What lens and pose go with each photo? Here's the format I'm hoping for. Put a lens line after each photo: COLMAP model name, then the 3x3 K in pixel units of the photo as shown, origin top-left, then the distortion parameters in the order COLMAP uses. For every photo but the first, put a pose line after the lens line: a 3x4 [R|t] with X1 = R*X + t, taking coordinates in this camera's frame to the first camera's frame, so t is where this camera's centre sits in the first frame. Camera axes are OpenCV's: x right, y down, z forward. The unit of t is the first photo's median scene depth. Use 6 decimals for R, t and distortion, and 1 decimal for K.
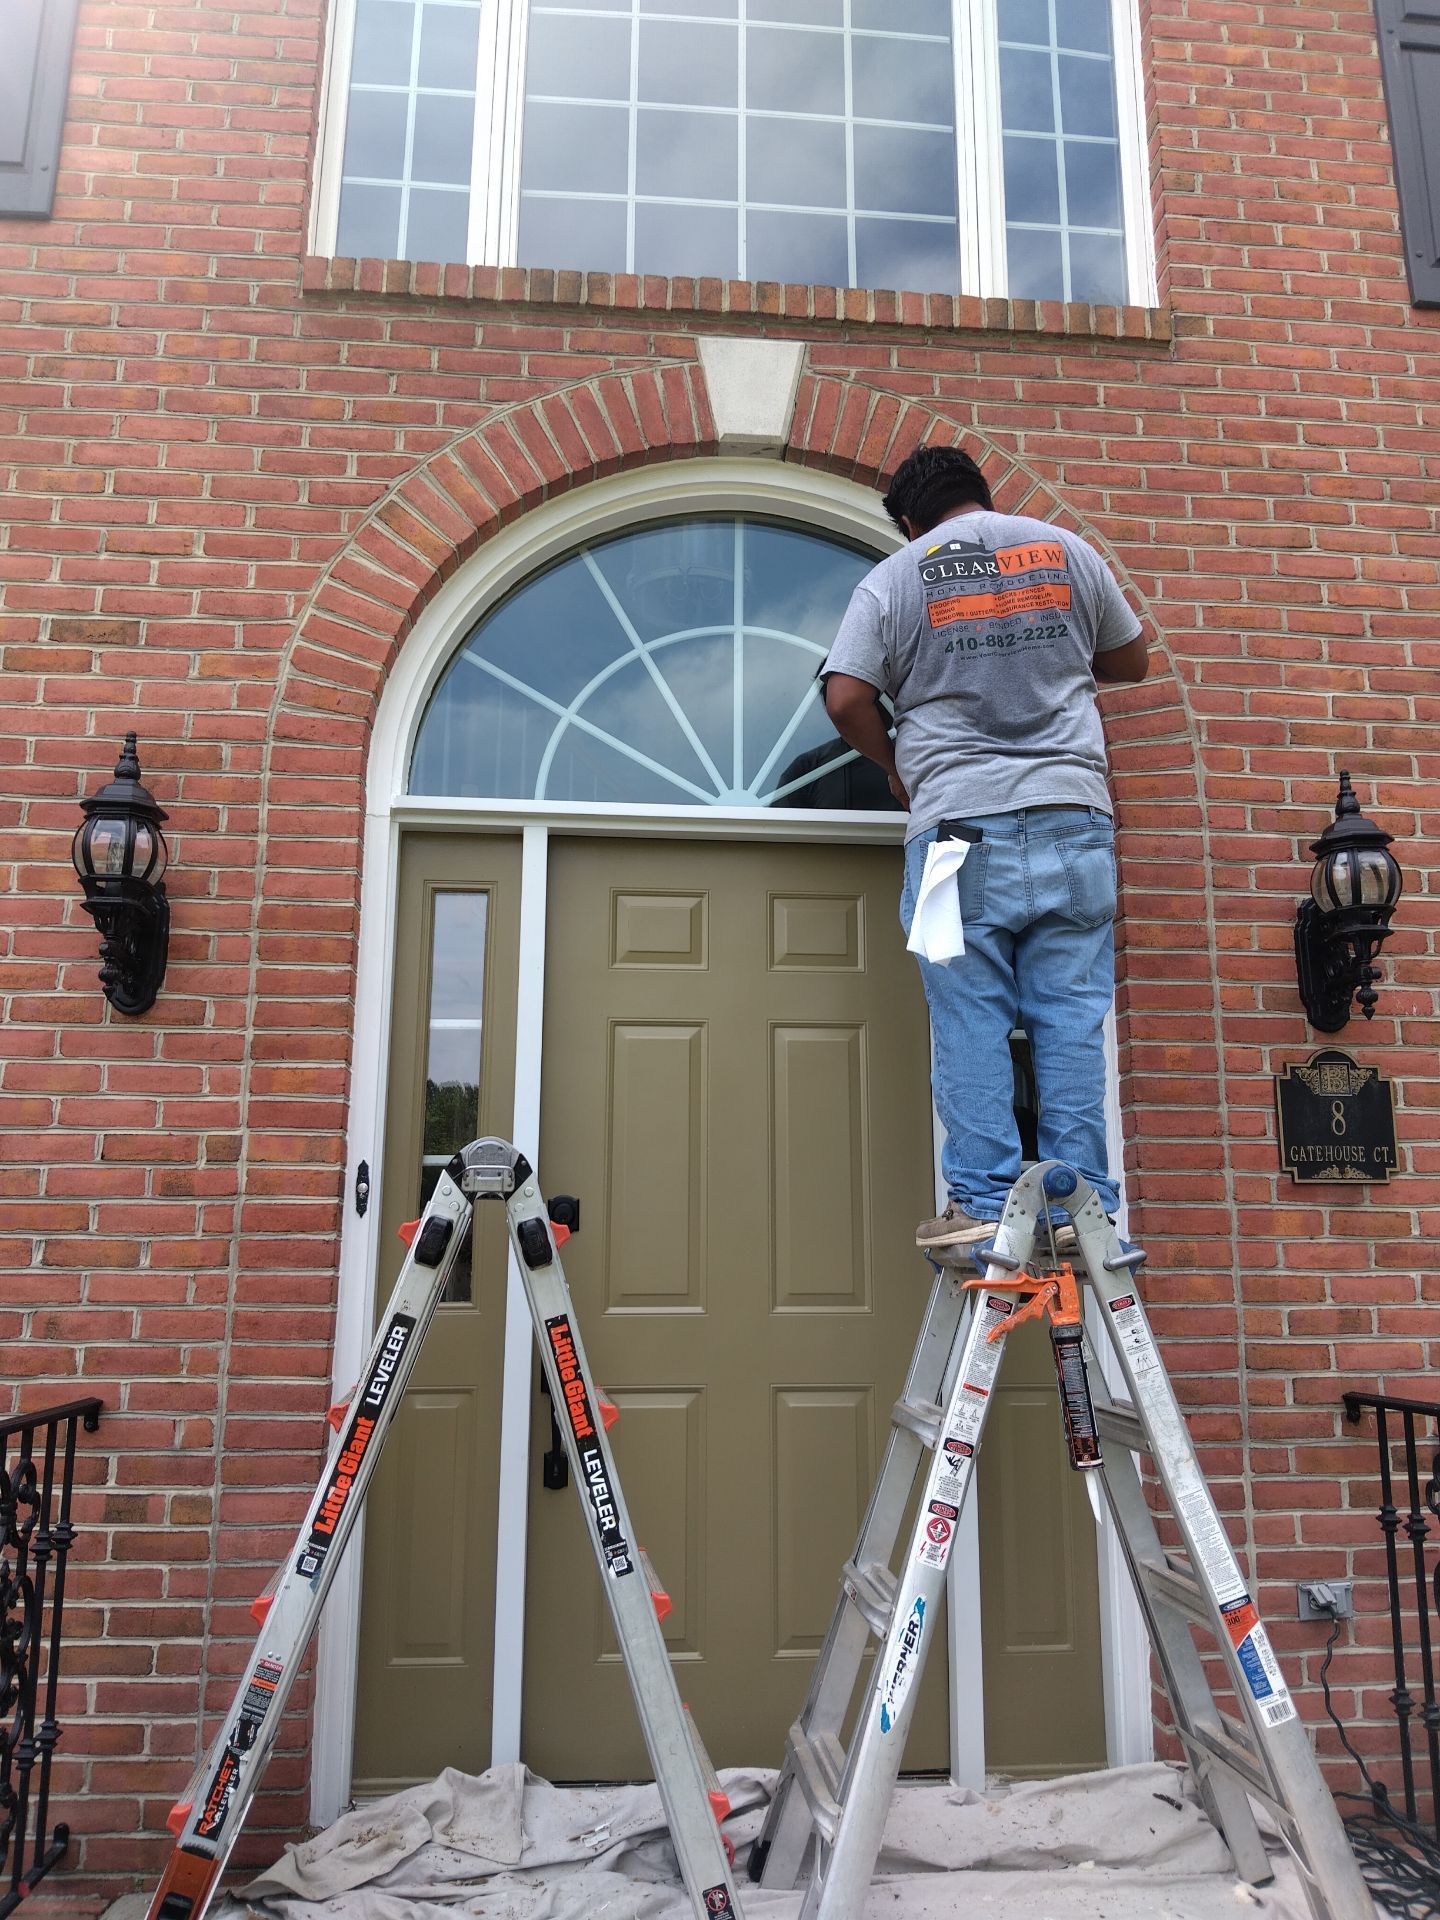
lens RADIAL K [[1415.6, 0, 716.4], [0, 1415.6, 964.6], [0, 0, 1]] dist [0.038794, -0.115803]
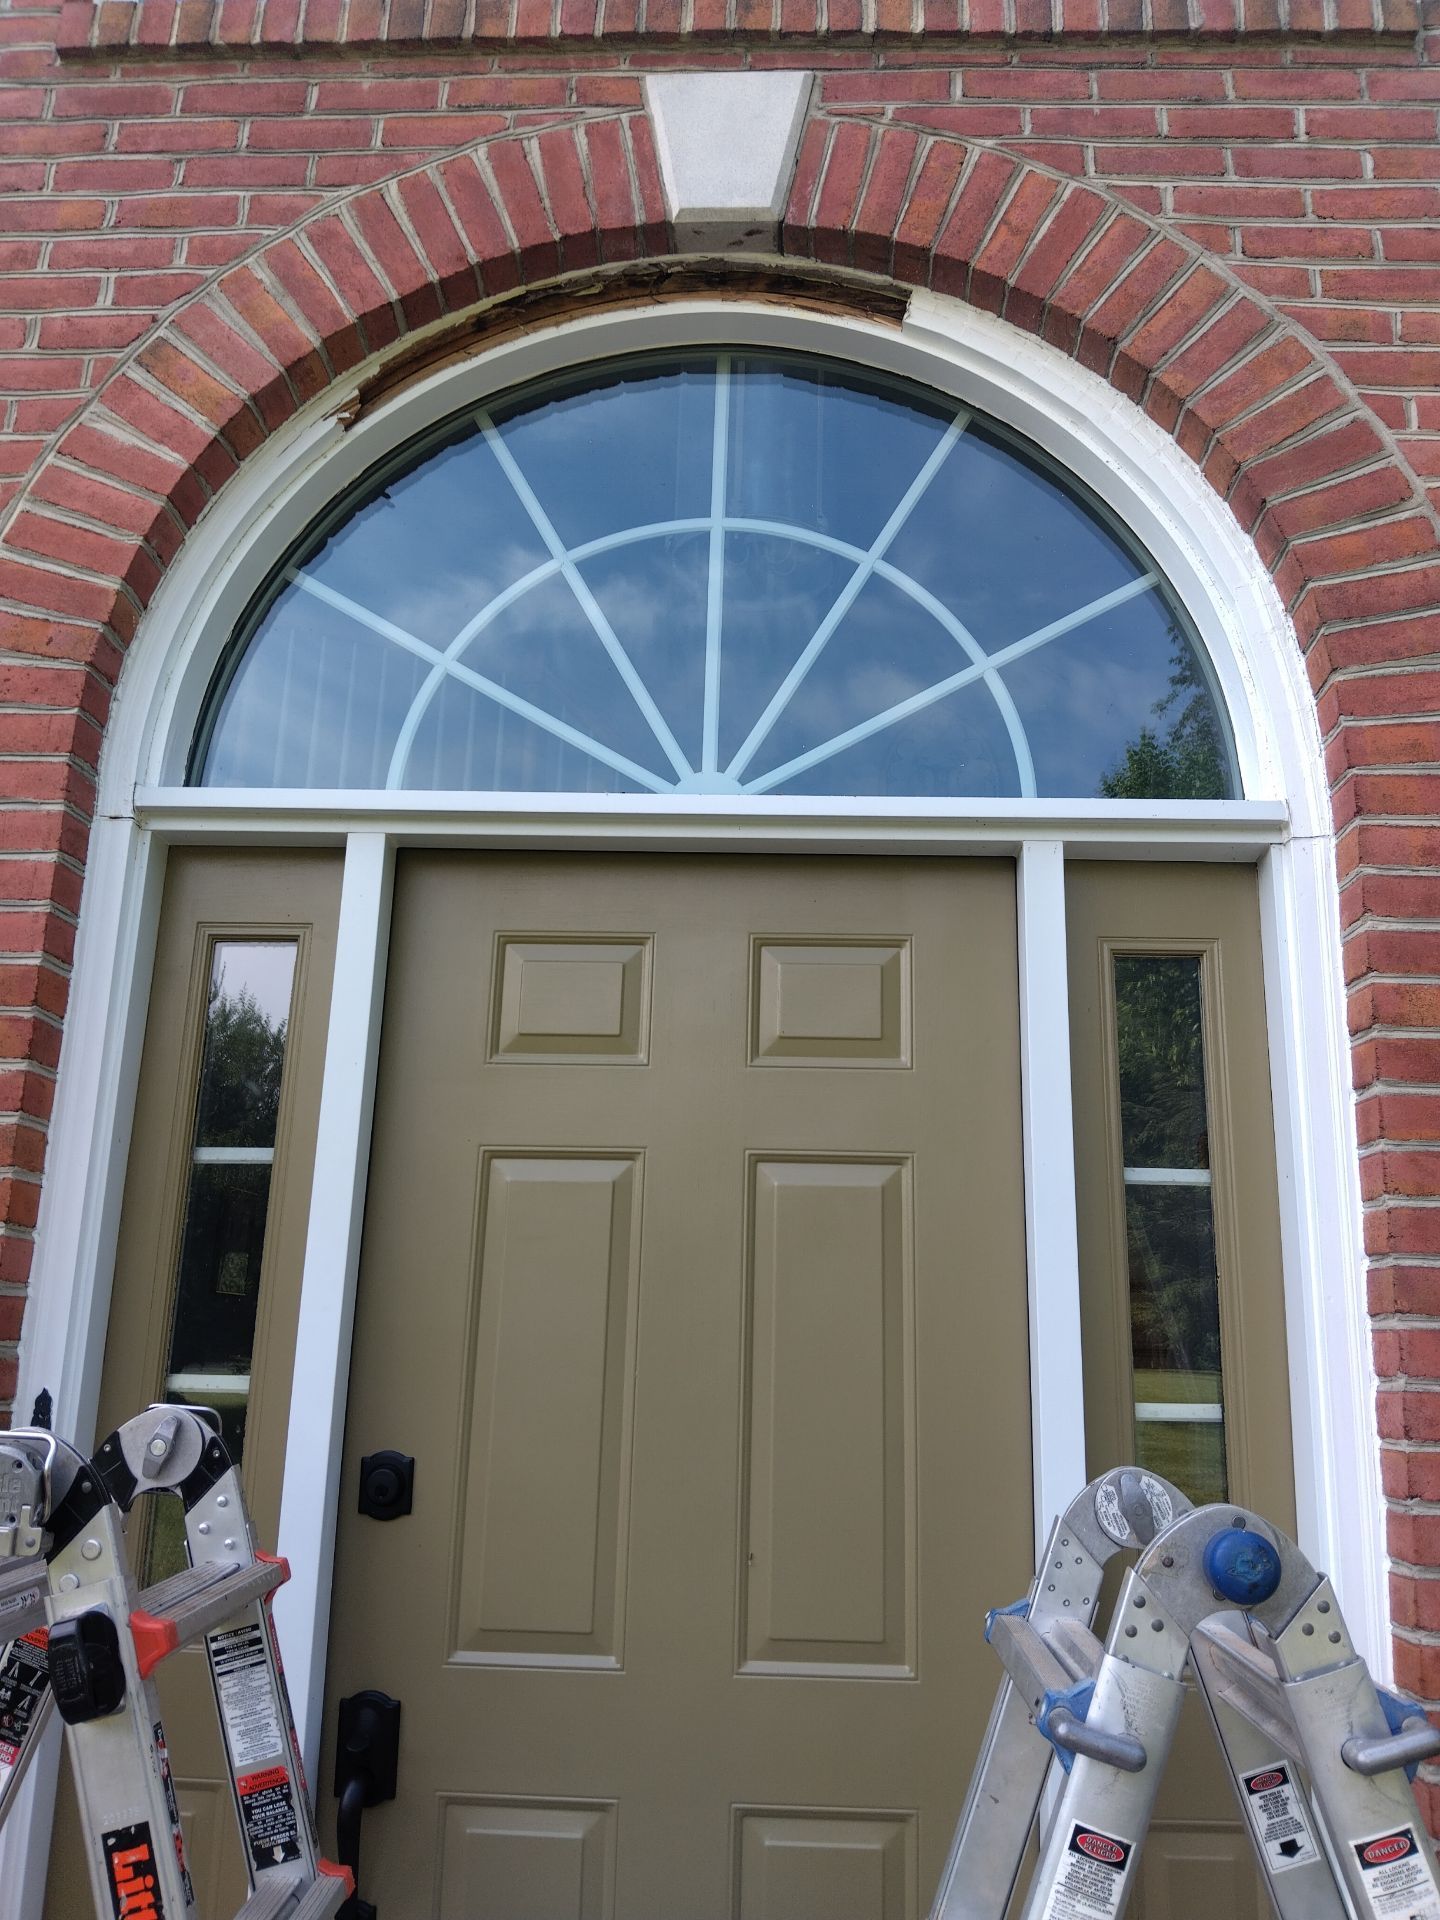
lens RADIAL K [[1447.7, 0, 726.4], [0, 1447.7, 973.8], [0, 0, 1]] dist [-0.032377, -0.000846]
pose [[0.991908, -0.008400, -0.126679, 0.105194], [0.003010, 0.999084, -0.042681, -0.009153], [0.126922, 0.041954, 0.991025, 0.395609]]
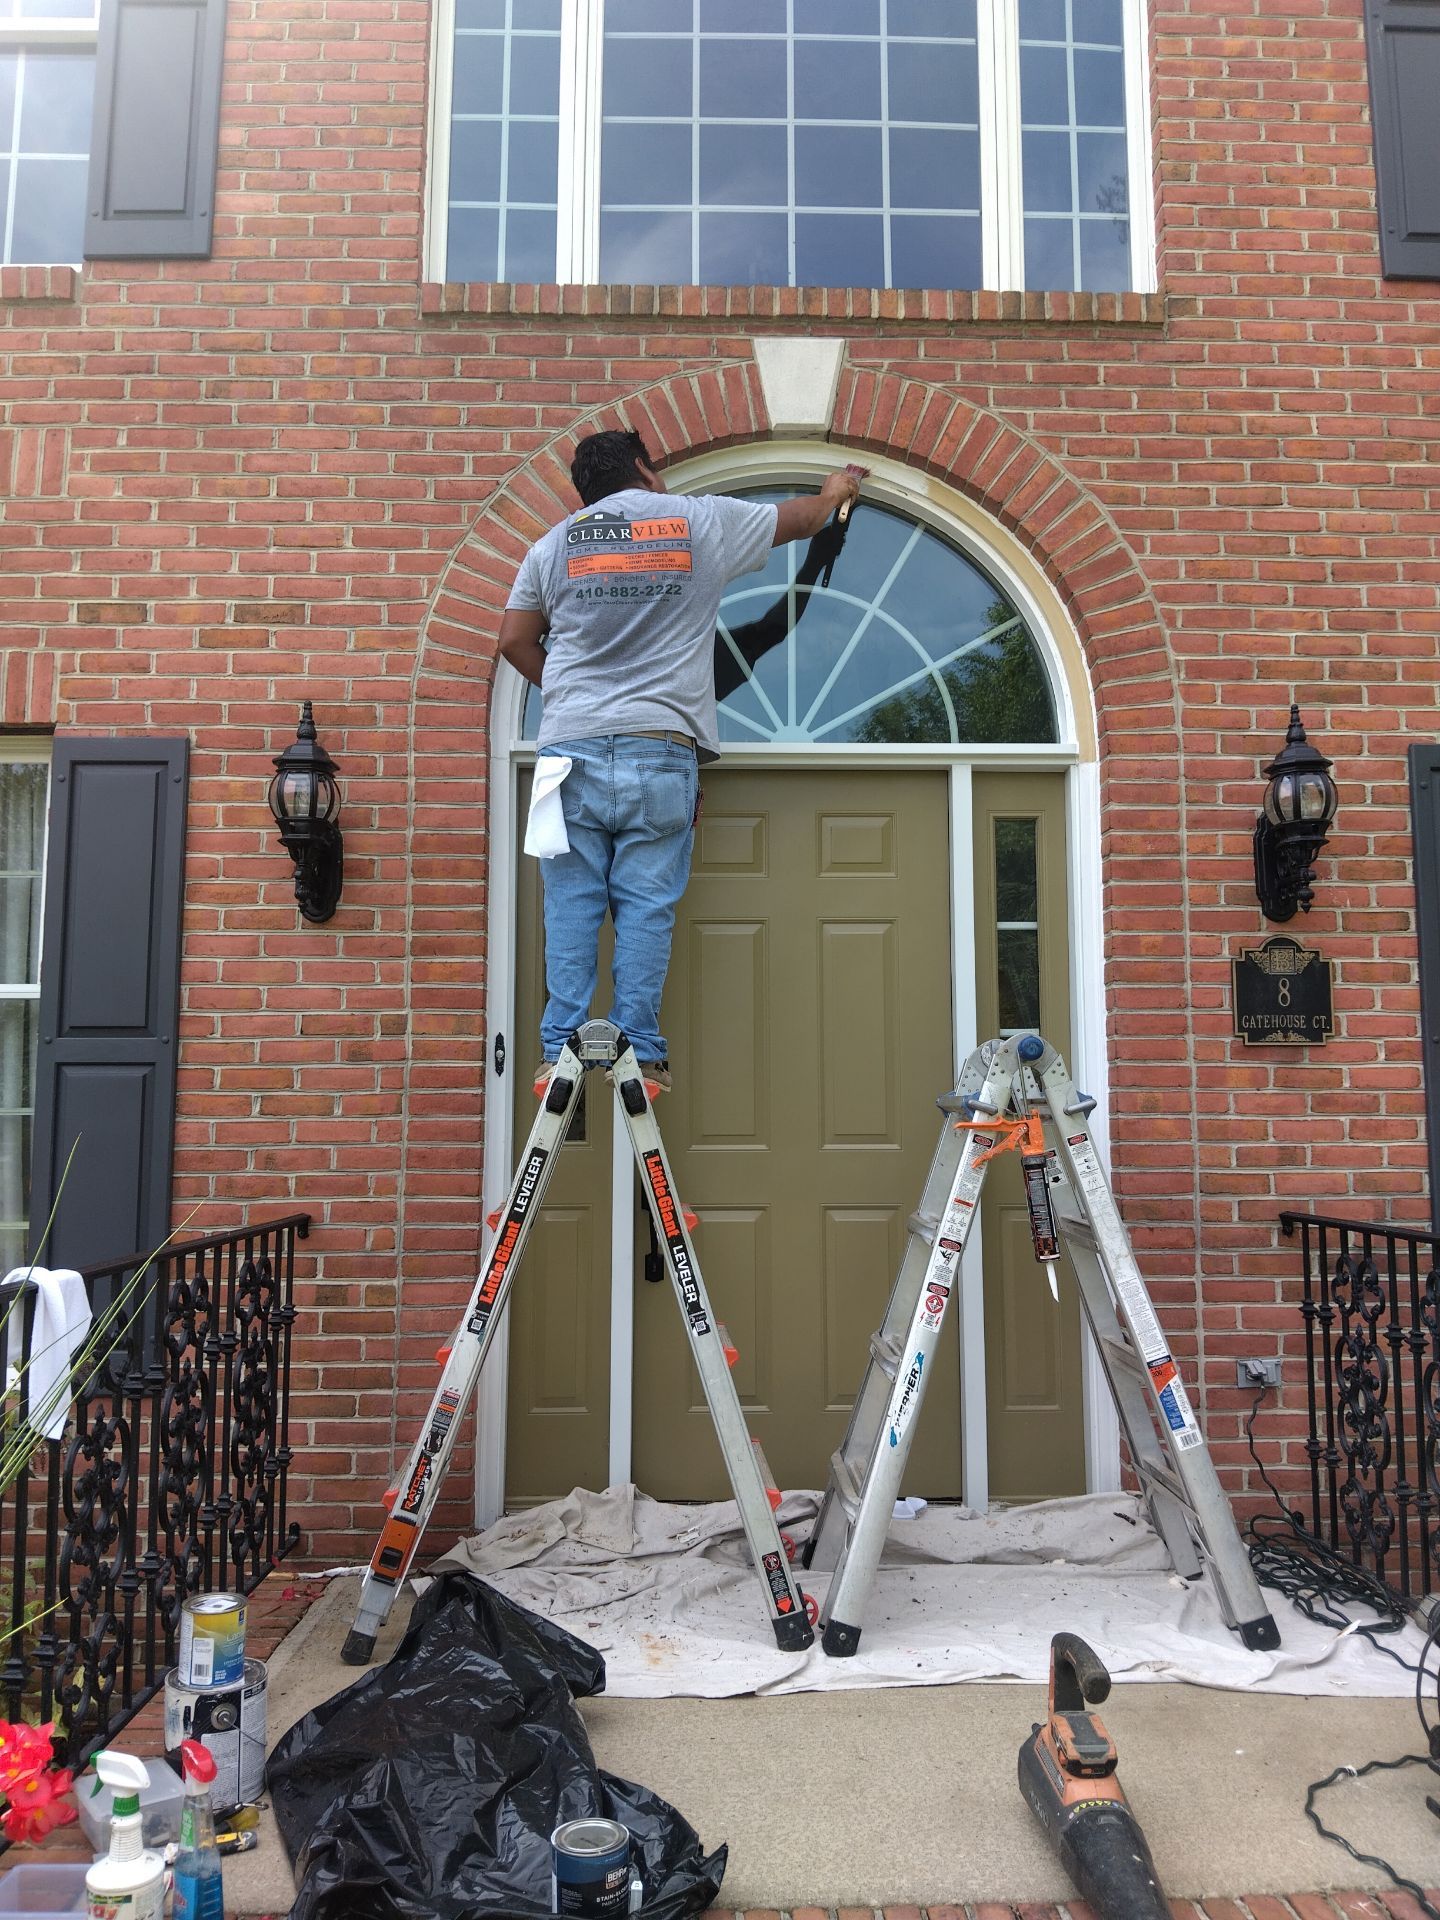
lens RADIAL K [[1444.0, 0, 720.0], [0, 1444.0, 960.0], [0, 0, 1]] dist [0.111746, -0.325561]
pose [[0.997976, -0.010992, -0.062638, 0.030630], [0.016819, 0.995498, 0.093281, -0.042823], [0.061331, -0.094146, 0.993667, -0.260830]]
